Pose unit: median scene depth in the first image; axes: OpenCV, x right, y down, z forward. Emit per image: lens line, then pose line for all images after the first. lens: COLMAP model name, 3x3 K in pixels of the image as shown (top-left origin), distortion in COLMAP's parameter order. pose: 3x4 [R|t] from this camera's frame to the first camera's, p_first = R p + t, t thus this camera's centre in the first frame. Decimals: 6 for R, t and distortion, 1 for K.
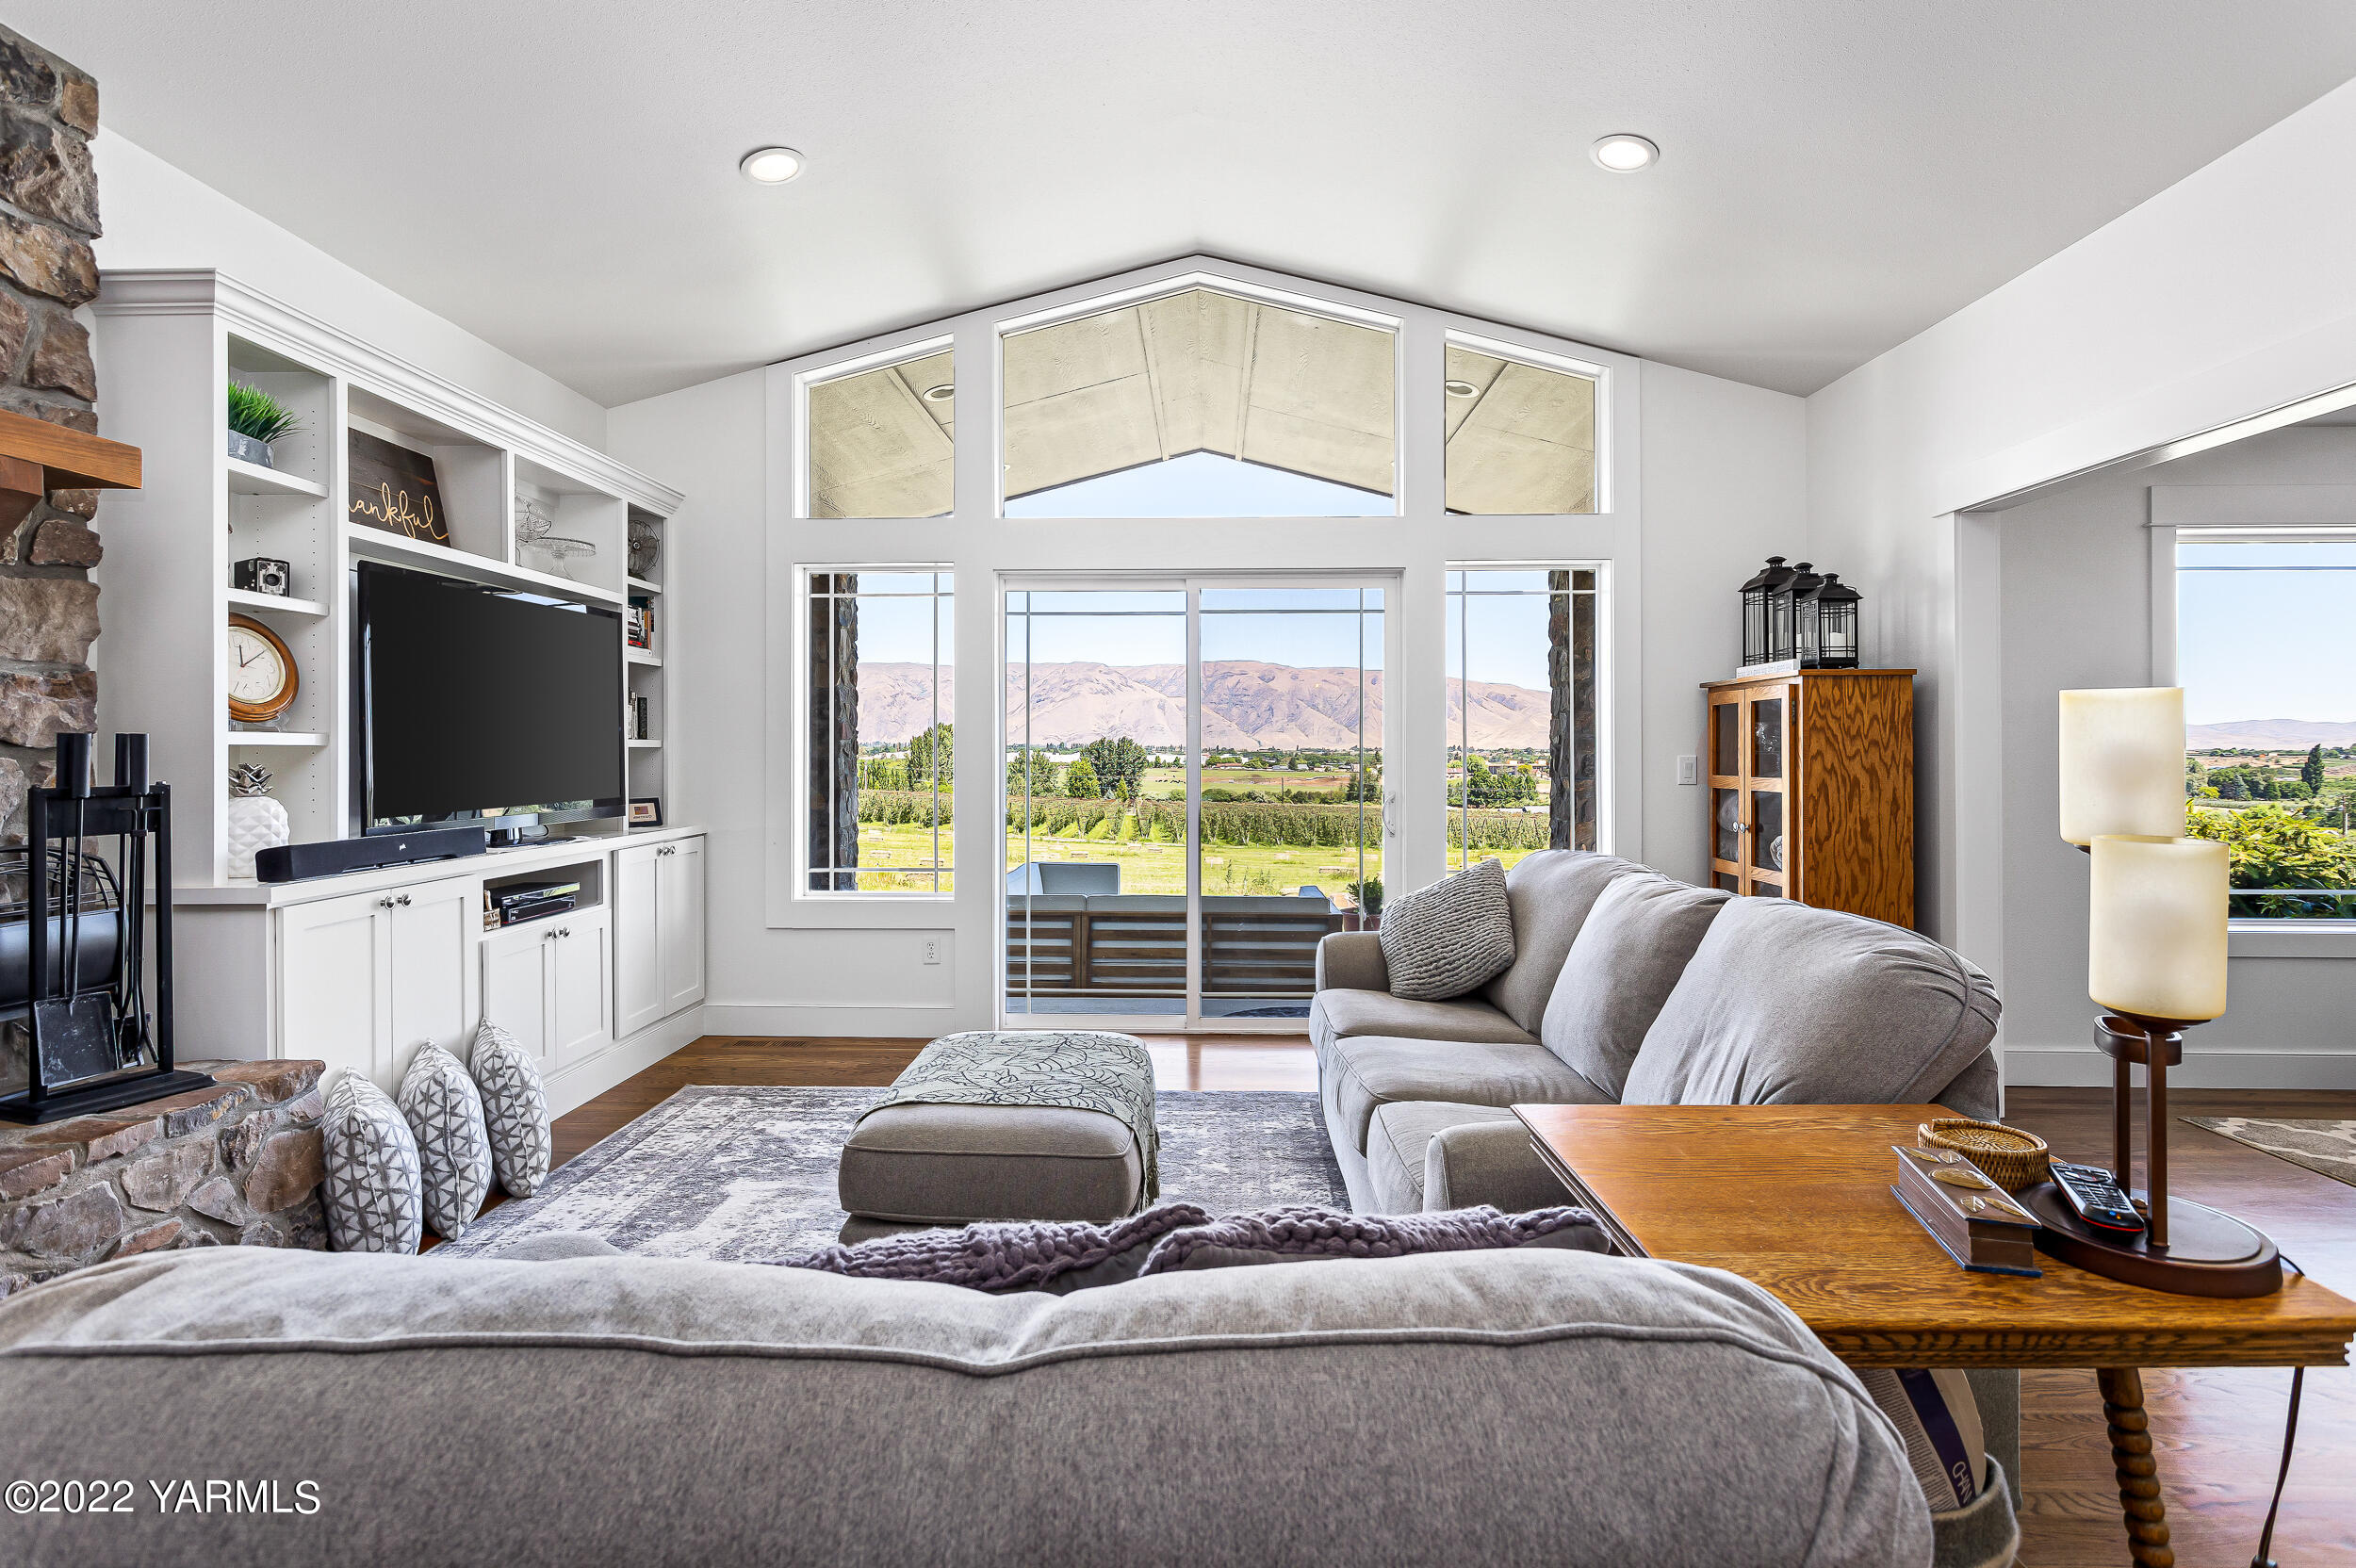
lens RADIAL K [[1141.1, 0, 1179.0], [0, 1141.1, 743.7], [0, 0, 1]] dist [0.003306, 0.001352]
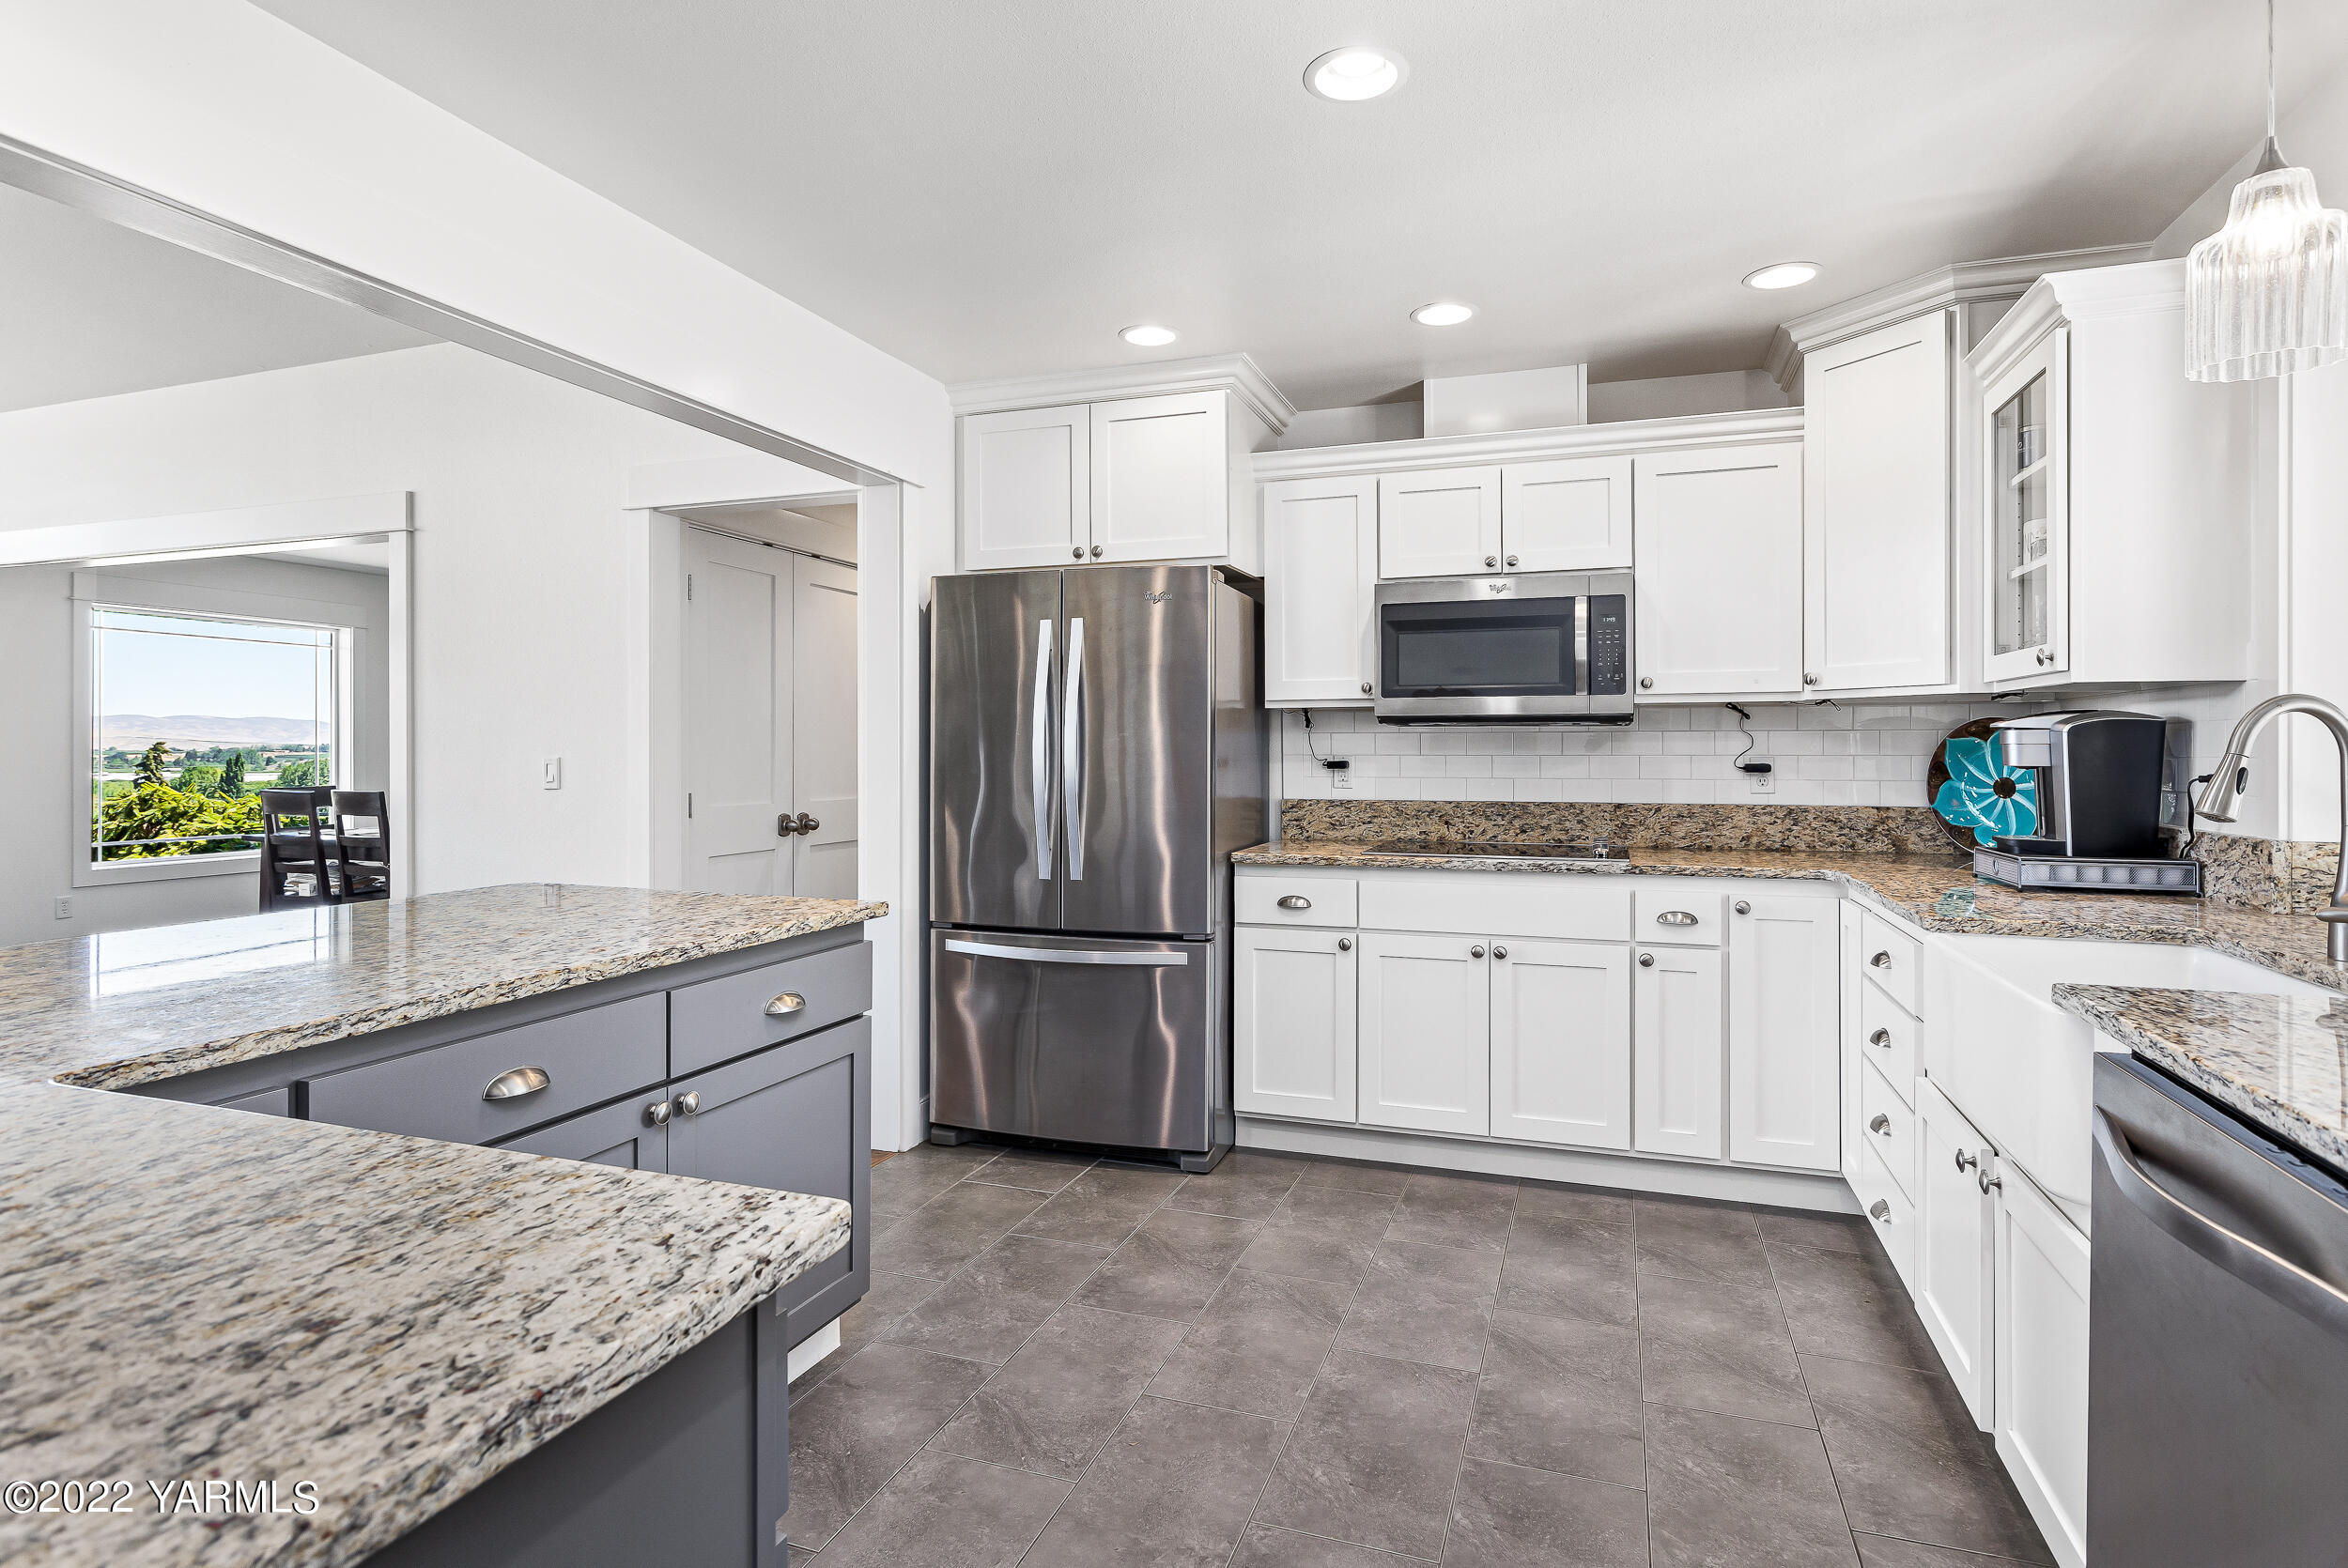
lens RADIAL K [[1214.5, 0, 1191.4], [0, 1214.5, 743.7], [0, 0, 1]] dist [-0.006194, 0.000488]
pose [[0.299703, 0.005077, 0.954019, -0.221633], [-0.005422, 0.999979, -0.003619, -0.004841], [-0.954017, -0.004088, 0.299725, -0.898831]]
